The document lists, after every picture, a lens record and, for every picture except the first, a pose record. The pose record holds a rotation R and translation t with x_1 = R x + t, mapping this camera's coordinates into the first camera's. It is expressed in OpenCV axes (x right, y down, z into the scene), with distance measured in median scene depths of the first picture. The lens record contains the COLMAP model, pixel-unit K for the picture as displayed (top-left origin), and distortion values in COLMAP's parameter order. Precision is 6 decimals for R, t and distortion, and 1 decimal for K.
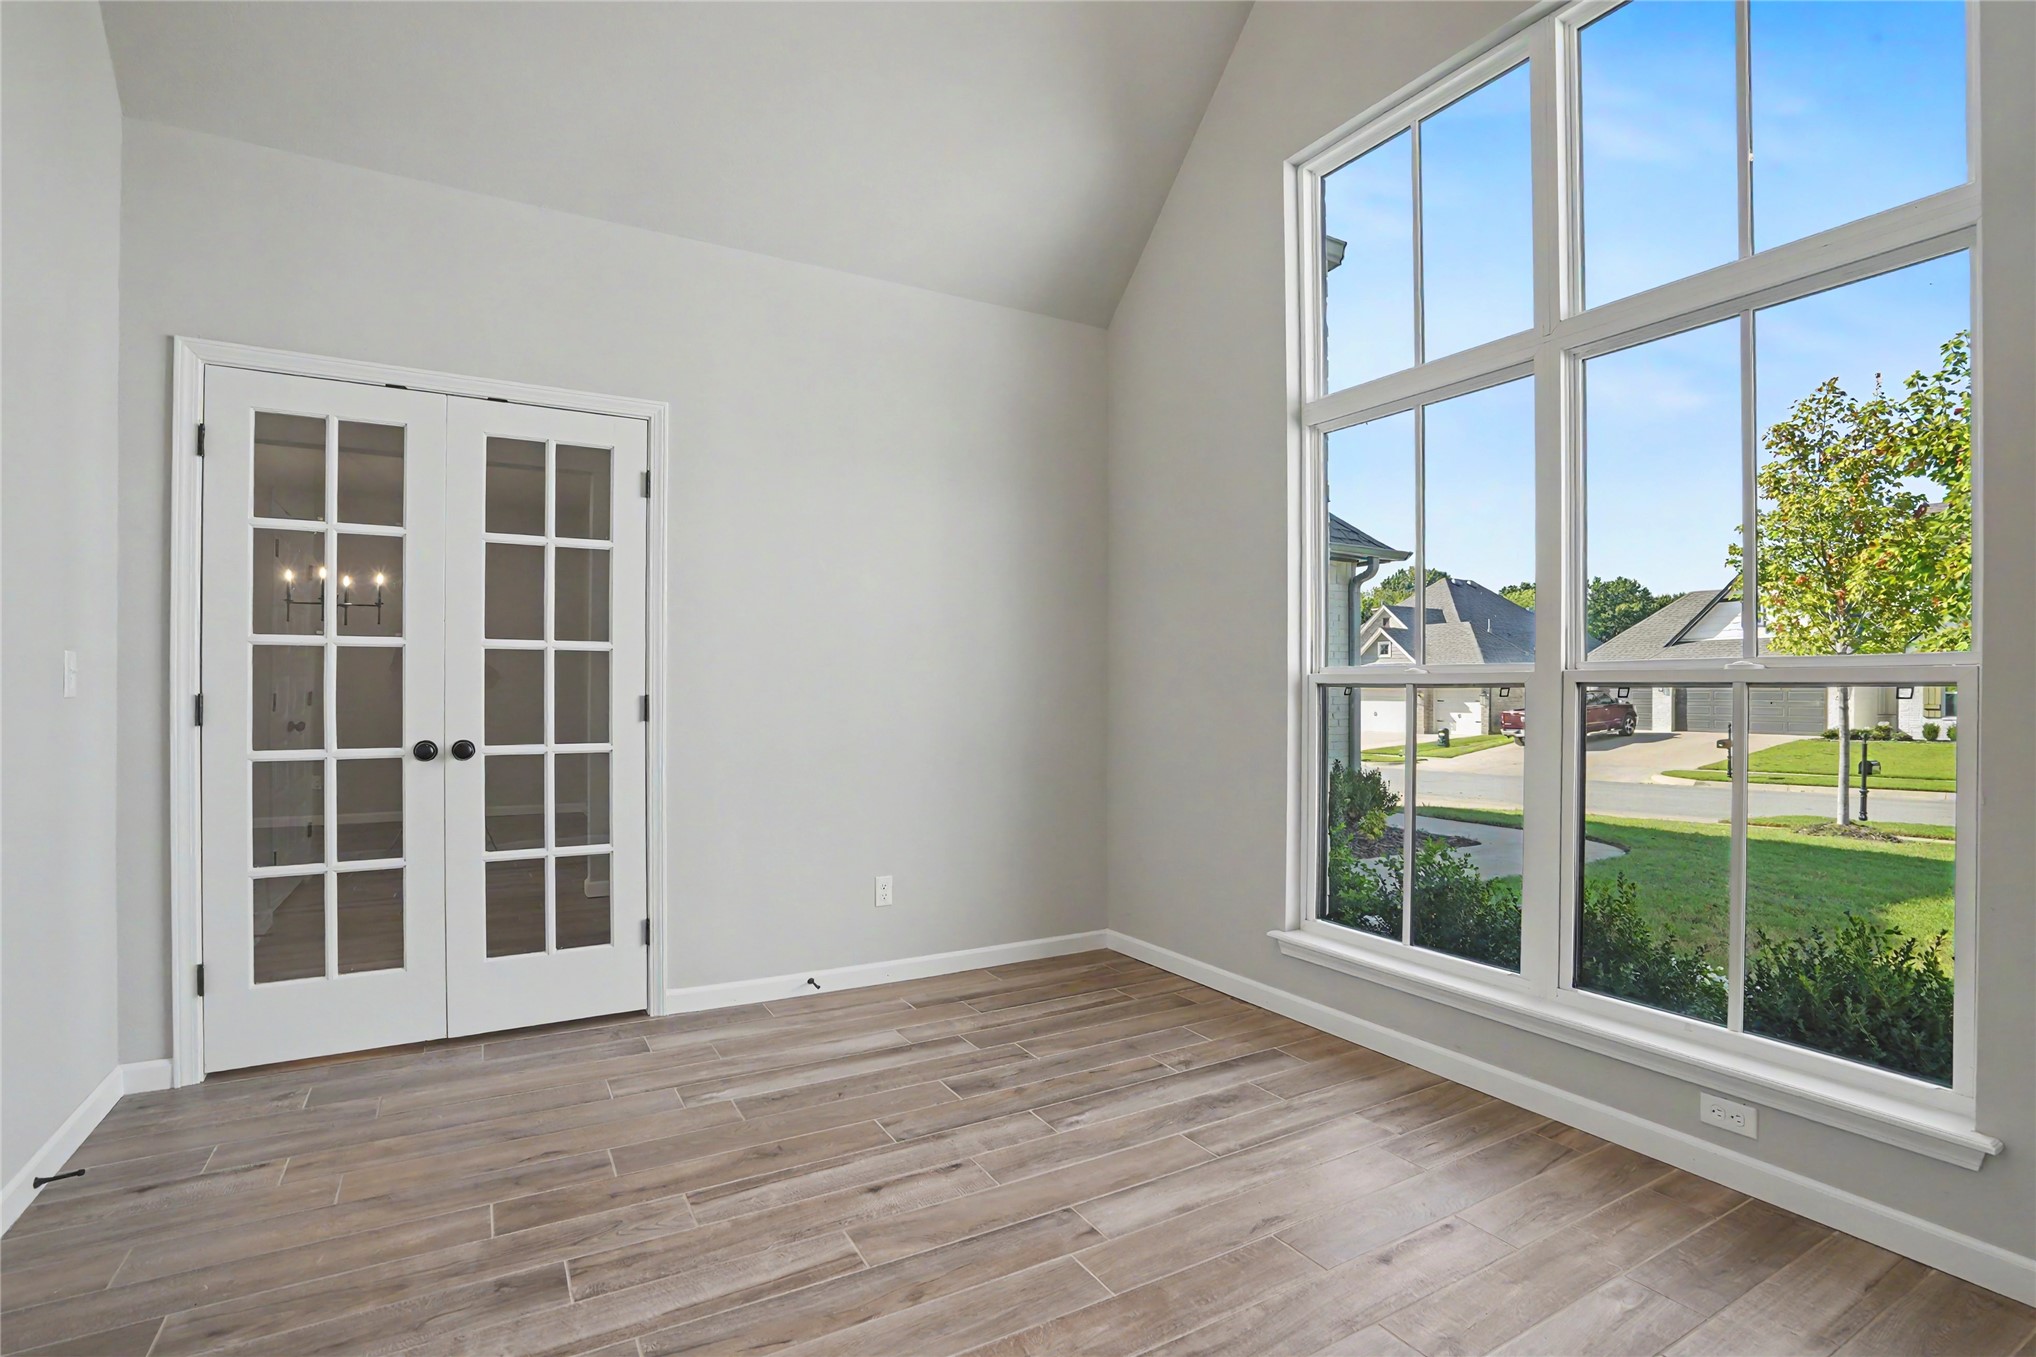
lens RADIAL K [[959.1, 0, 1022.8], [0, 959.1, 668.1], [0, 0, 1]] dist [-0.058273, 0.024204]
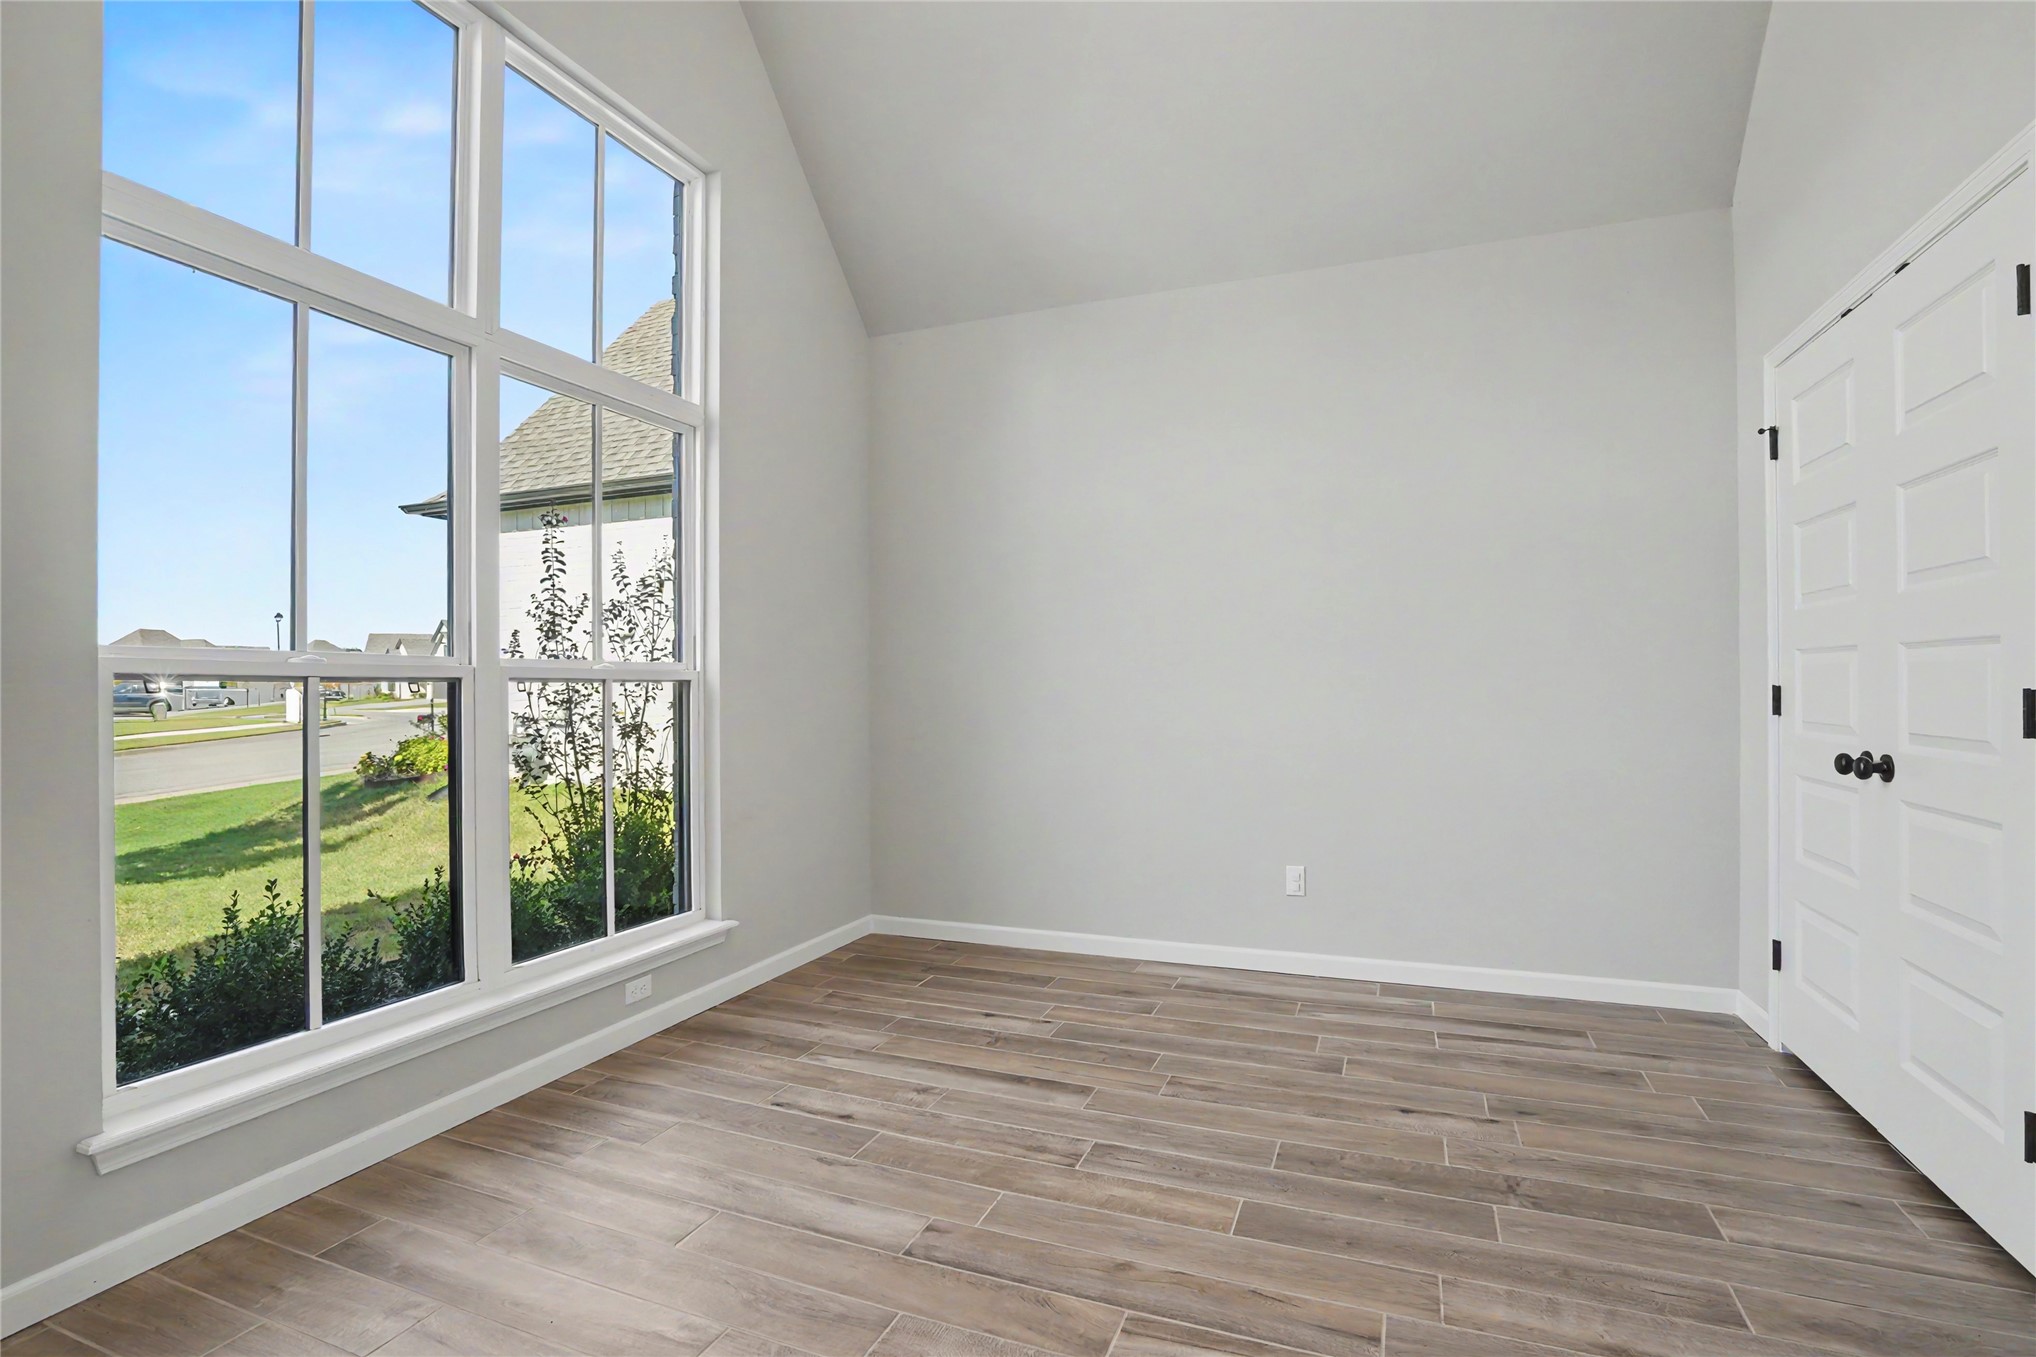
lens RADIAL K [[959.1, 0, 1022.8], [0, 959.1, 668.1], [0, 0, 1]] dist [-0.058273, 0.024204]
pose [[-0.620157, 0.015525, 0.784324, -0.666893], [-0.016163, 0.999339, -0.032561, 0.034704], [-0.784311, -0.032870, -0.619496, 1.344132]]
